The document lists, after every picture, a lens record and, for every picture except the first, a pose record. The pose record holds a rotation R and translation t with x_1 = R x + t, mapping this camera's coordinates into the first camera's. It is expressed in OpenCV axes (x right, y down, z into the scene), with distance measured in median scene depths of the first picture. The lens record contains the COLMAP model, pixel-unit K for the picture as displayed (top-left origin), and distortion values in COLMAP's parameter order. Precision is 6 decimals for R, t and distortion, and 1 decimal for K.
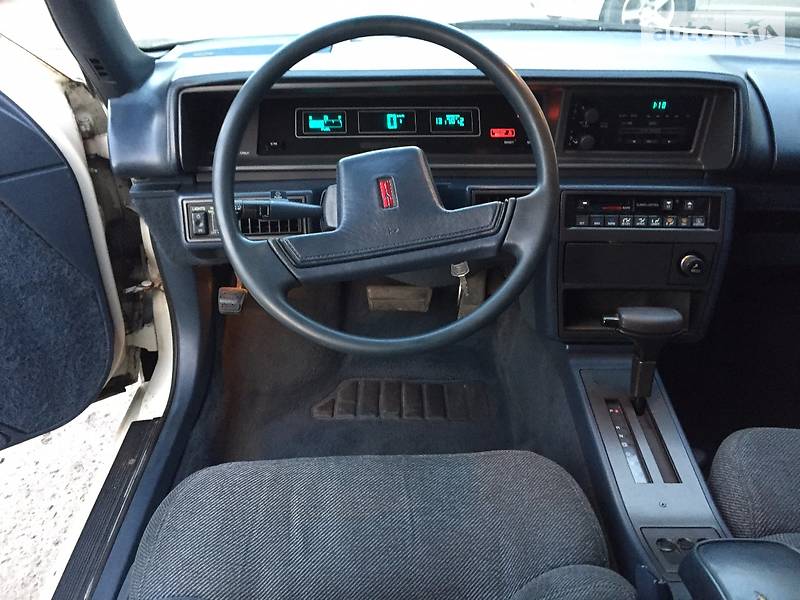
lens RADIAL K [[685.0, 0, 402.3], [0, 685.0, 295.1], [0, 0, 1]] dist [0.091431, -0.121006]
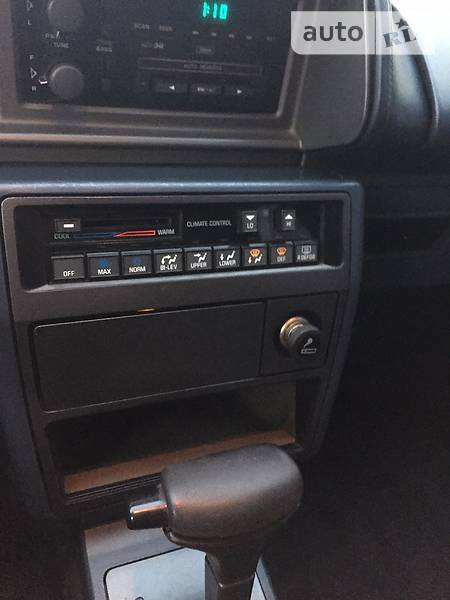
lens RADIAL K [[513.7, 0, 225.0], [0, 513.7, 300.0], [0, 0, 1]] dist [0.091431, -0.121006]
pose [[0.937017, -0.102002, 0.334059, 0.242125], [0.077984, 0.993361, 0.084573, -0.107435], [-0.340468, -0.053196, 0.938750, 0.665165]]
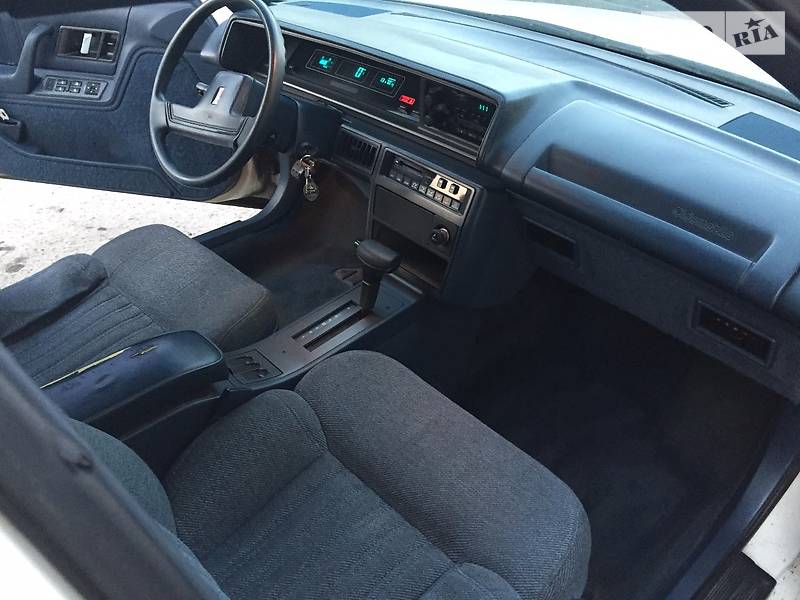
lens RADIAL K [[685.0, 0, 402.3], [0, 685.0, 295.1], [0, 0, 1]] dist [0.091431, -0.121006]
pose [[0.665347, 0.422252, -0.615643, 1.185185], [-0.382249, 0.901056, 0.204898, -0.175652], [0.641248, 0.099001, 0.760920, 0.024450]]
